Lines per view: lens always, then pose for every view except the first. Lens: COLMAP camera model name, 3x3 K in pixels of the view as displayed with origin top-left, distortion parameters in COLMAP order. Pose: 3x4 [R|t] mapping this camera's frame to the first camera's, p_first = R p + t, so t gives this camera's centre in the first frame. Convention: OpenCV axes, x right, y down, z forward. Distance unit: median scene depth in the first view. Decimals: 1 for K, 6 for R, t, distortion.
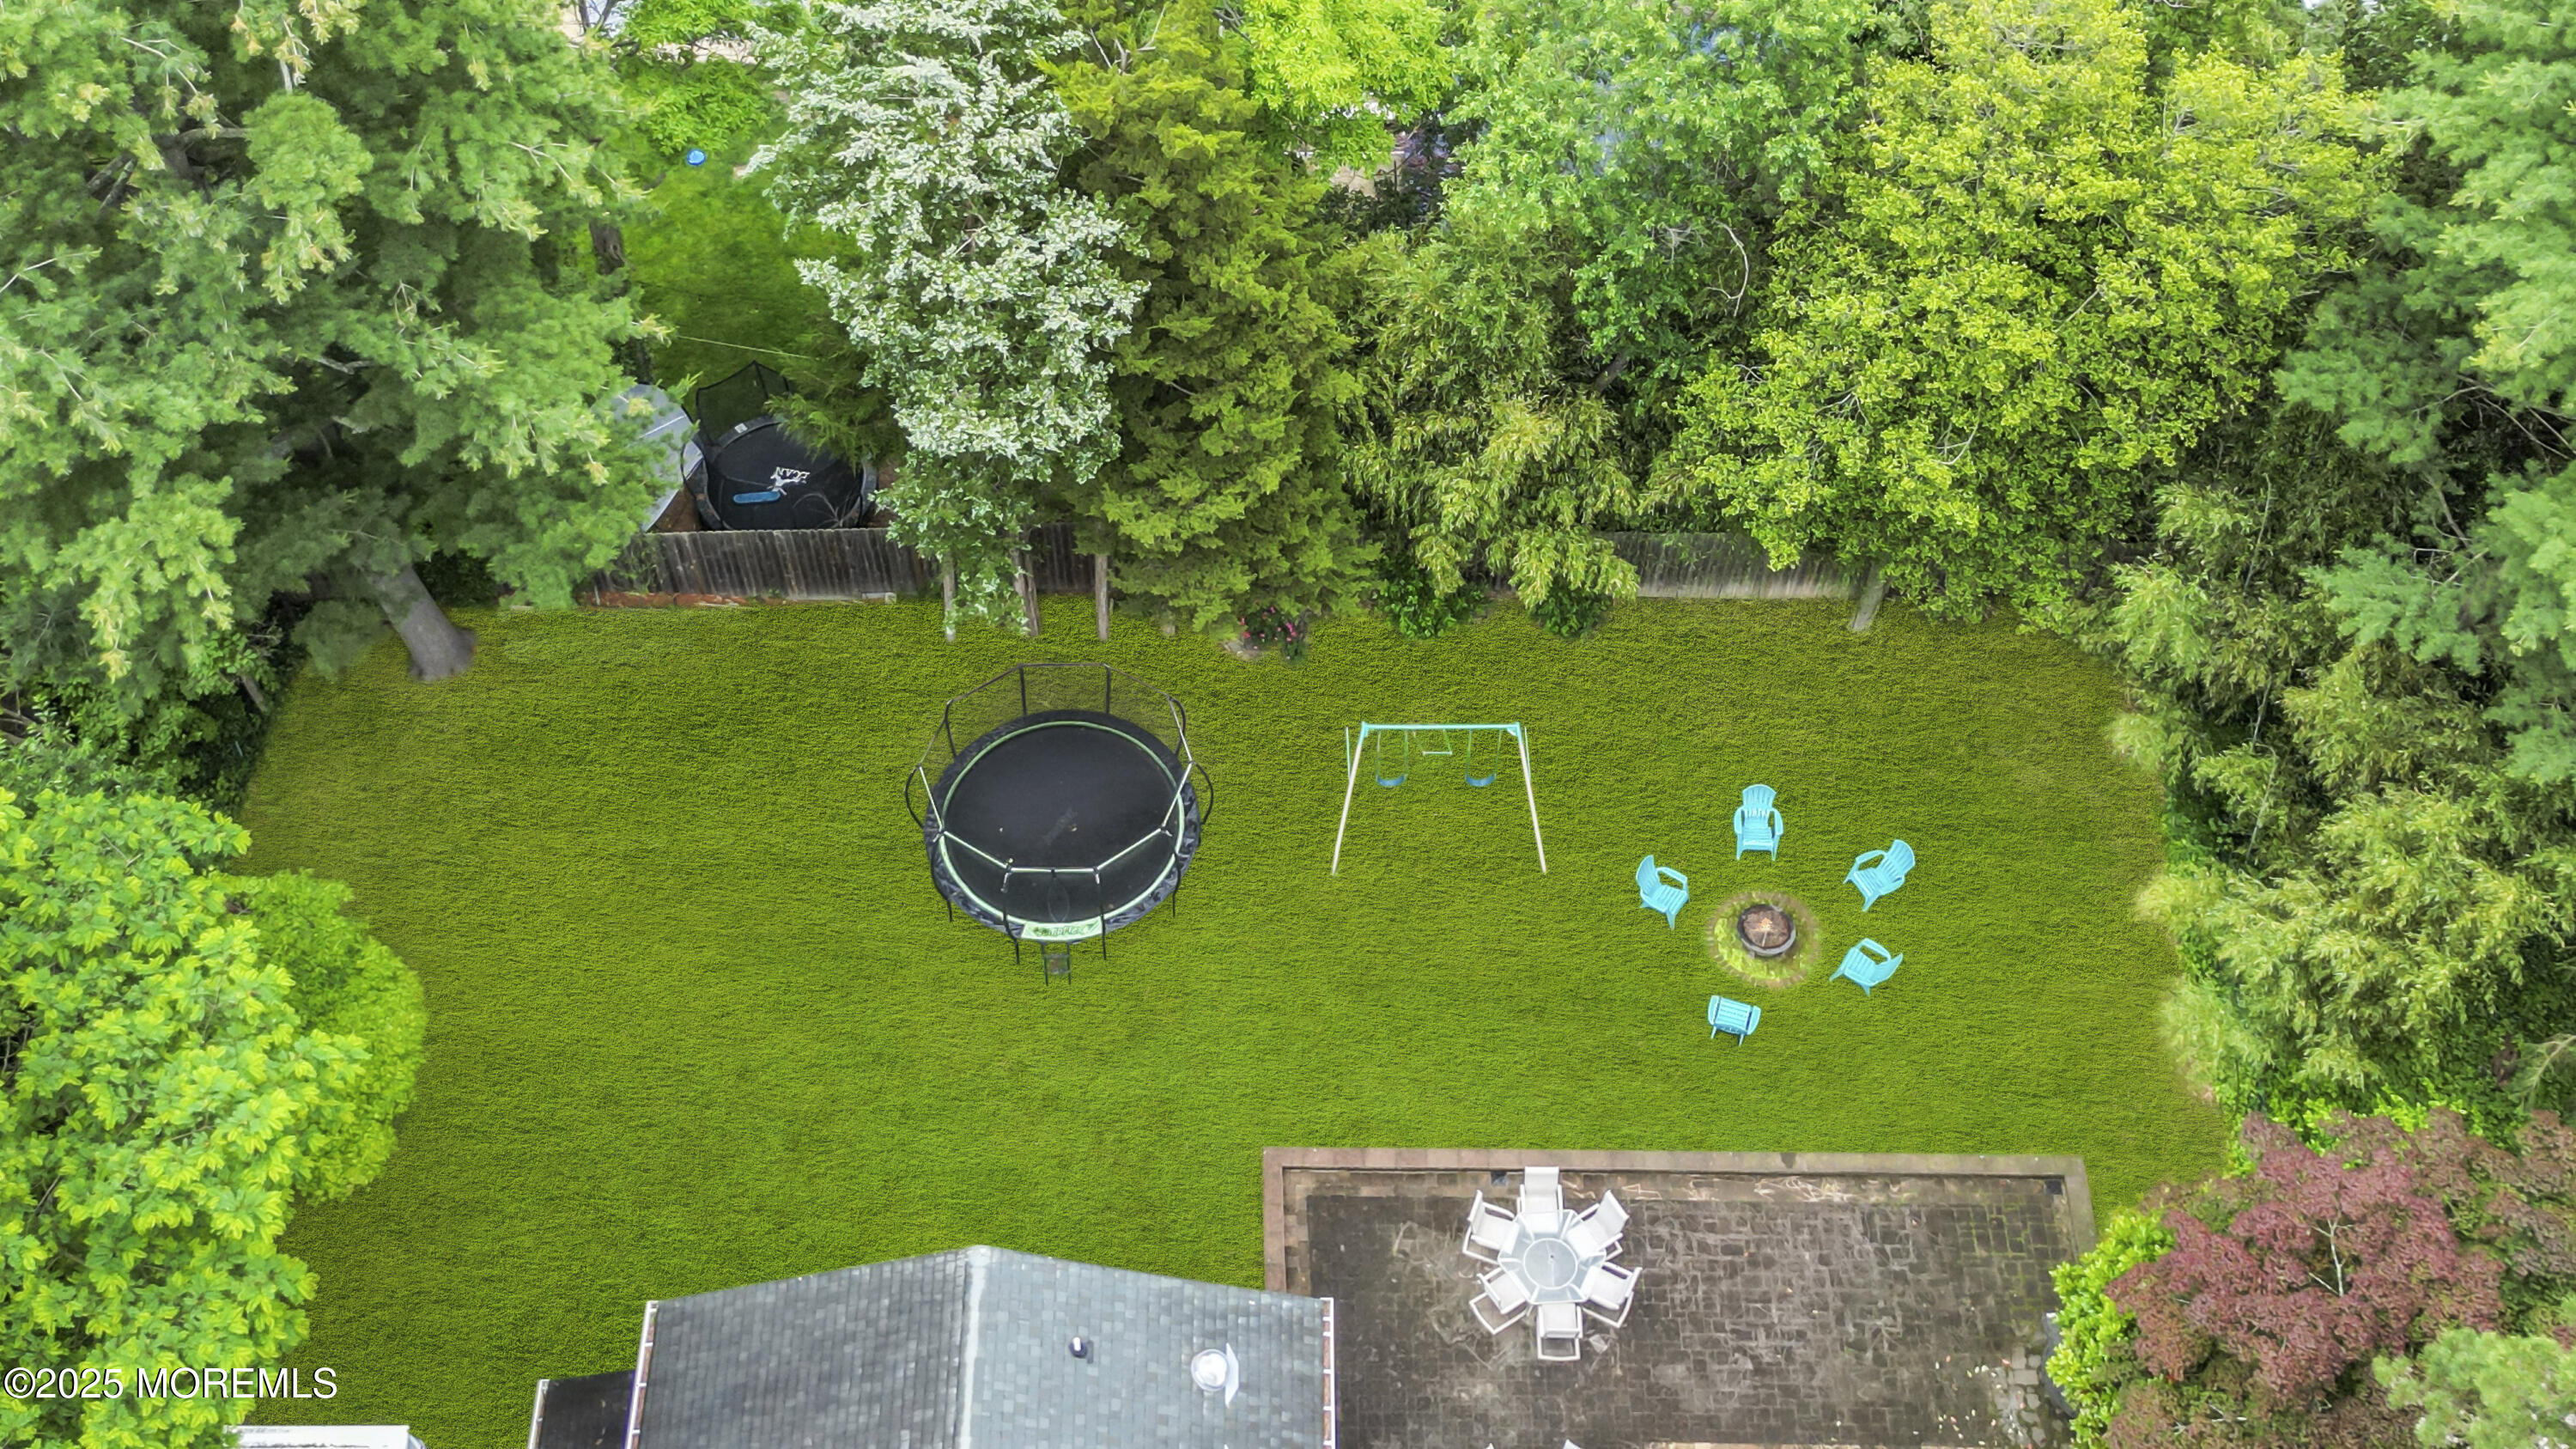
lens RADIAL K [[2764.0, 0, 1288.0], [0, 2764.0, 724.5], [0, 0, 1]] dist [0.188075, -0.477170]
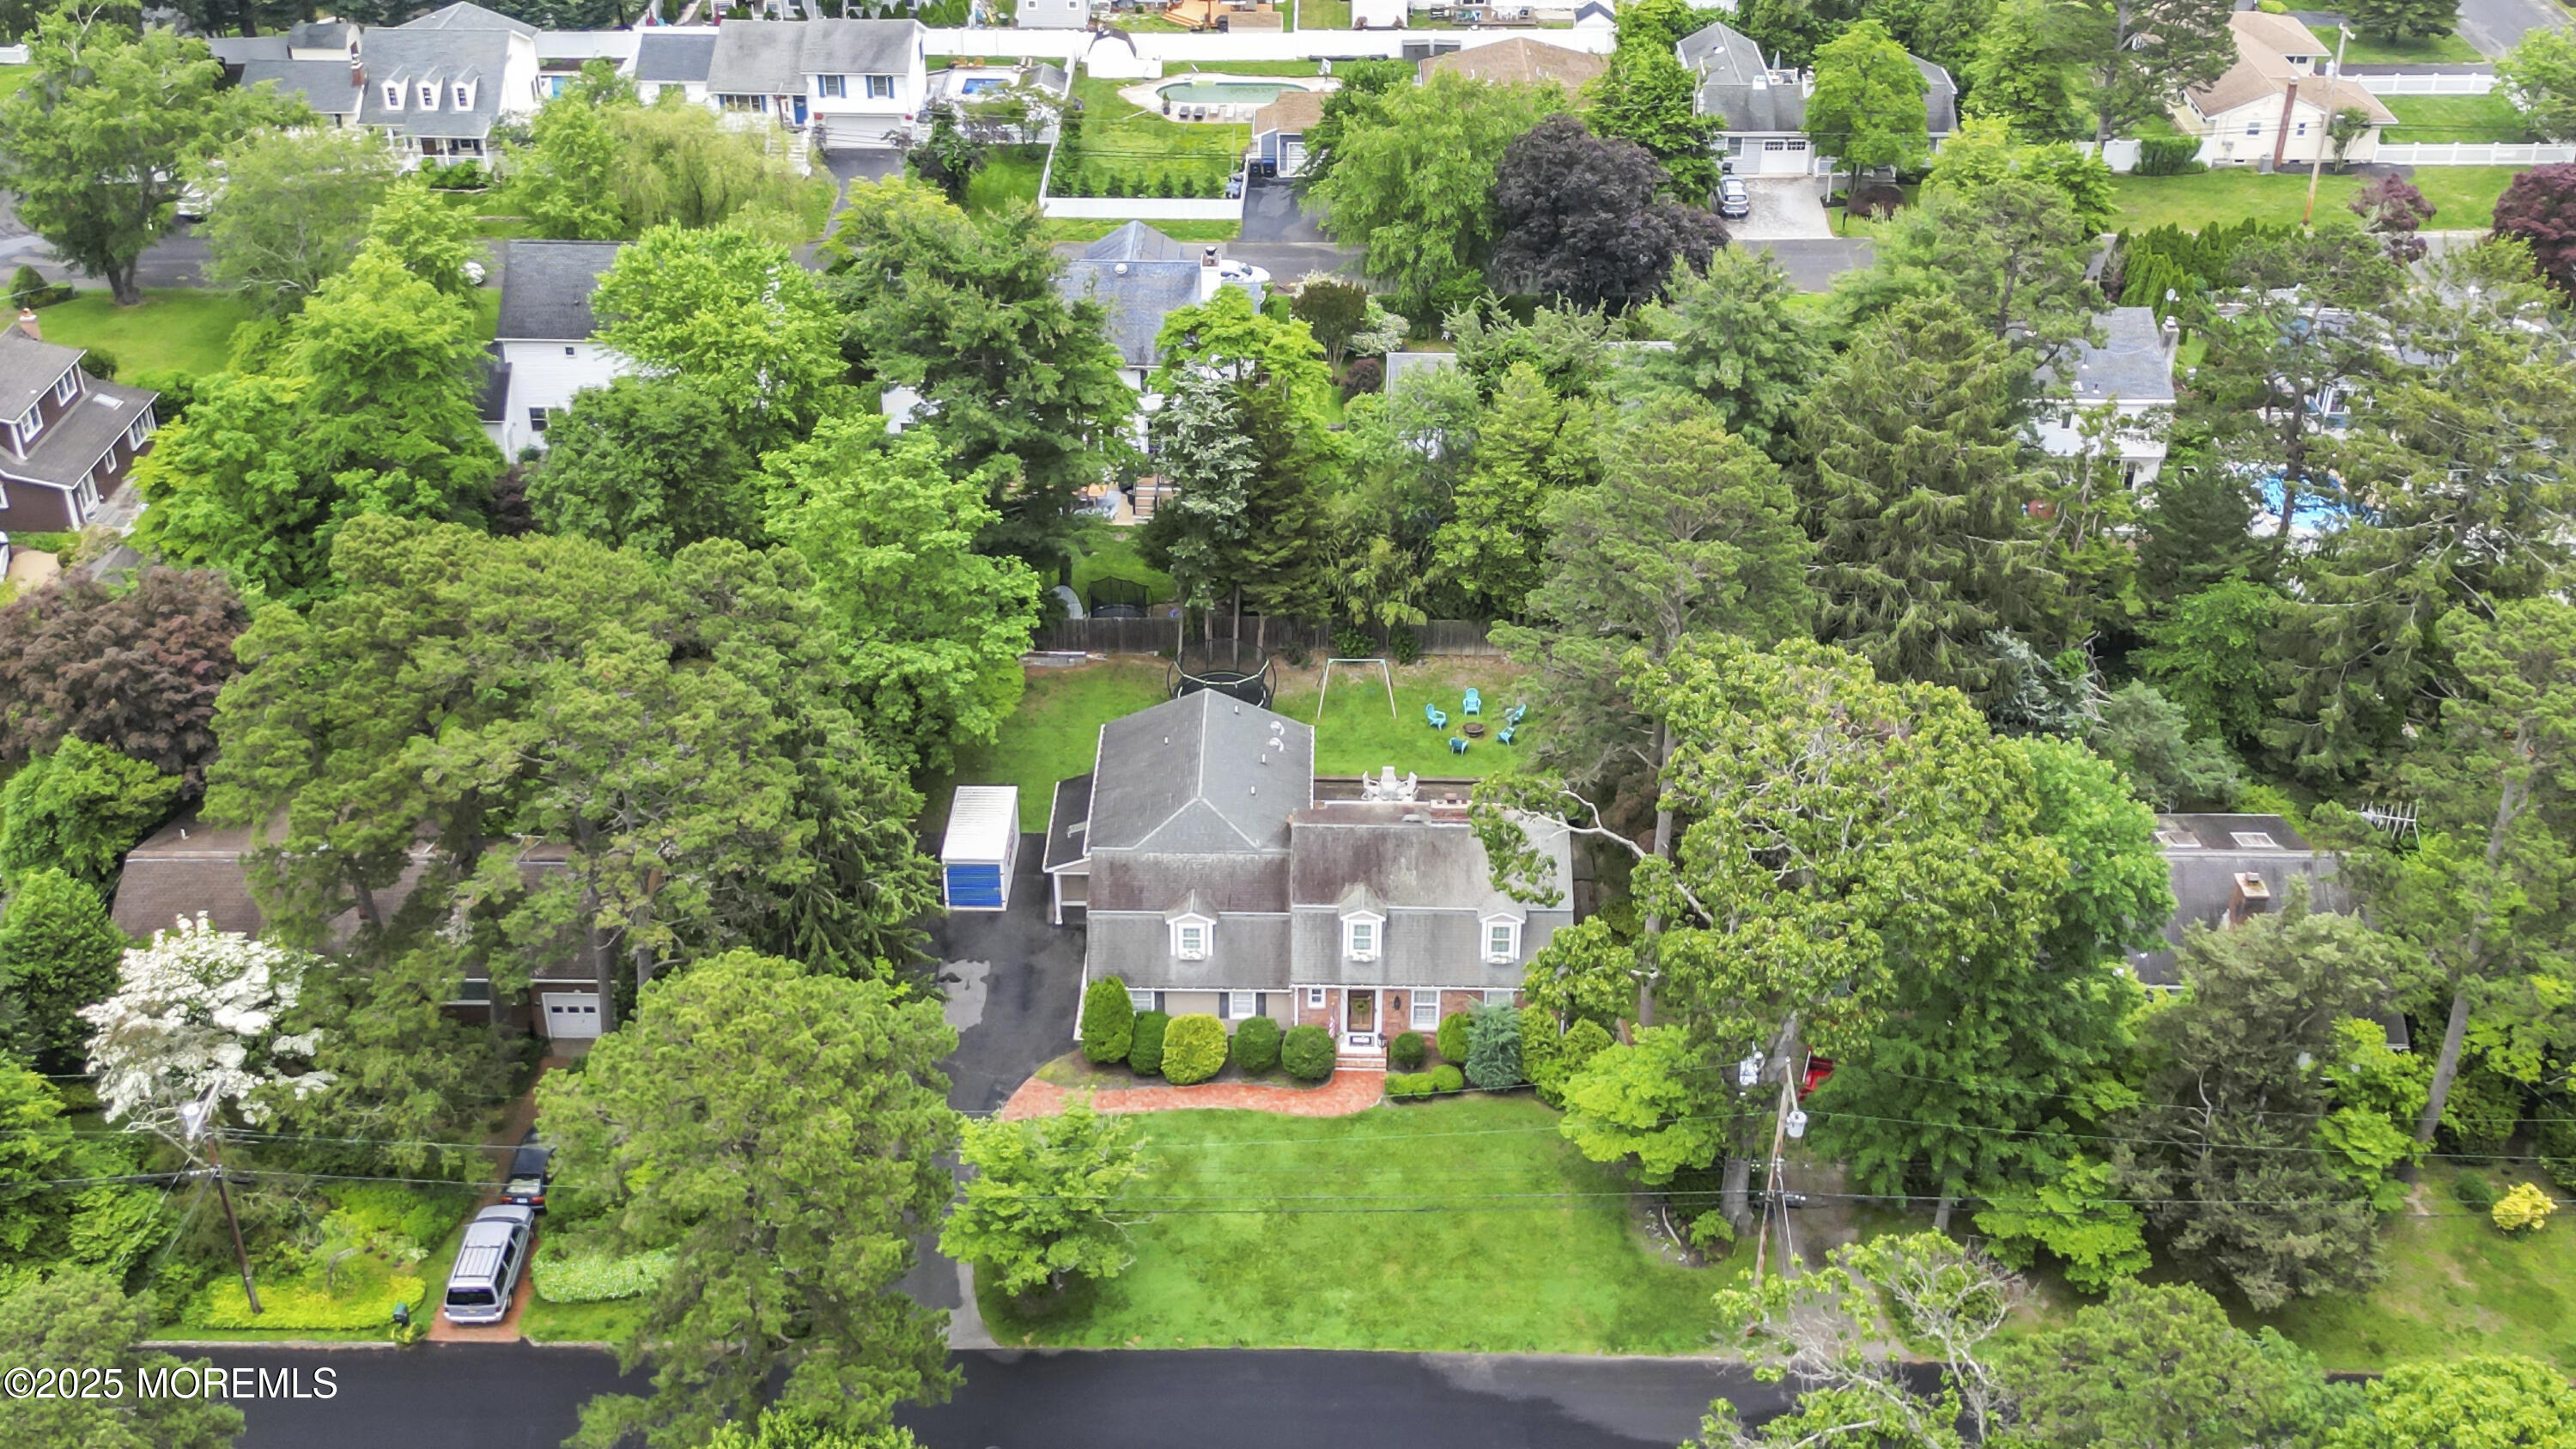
lens RADIAL K [[2764.0, 0, 1288.0], [0, 2764.0, 724.5], [0, 0, 1]] dist [0.188075, -0.477170]
pose [[0.999846, 0.001681, -0.017454, 0.036670], [-0.009518, 0.888009, -0.459728, 1.438842], [0.014726, 0.459823, 0.887888, -1.567434]]
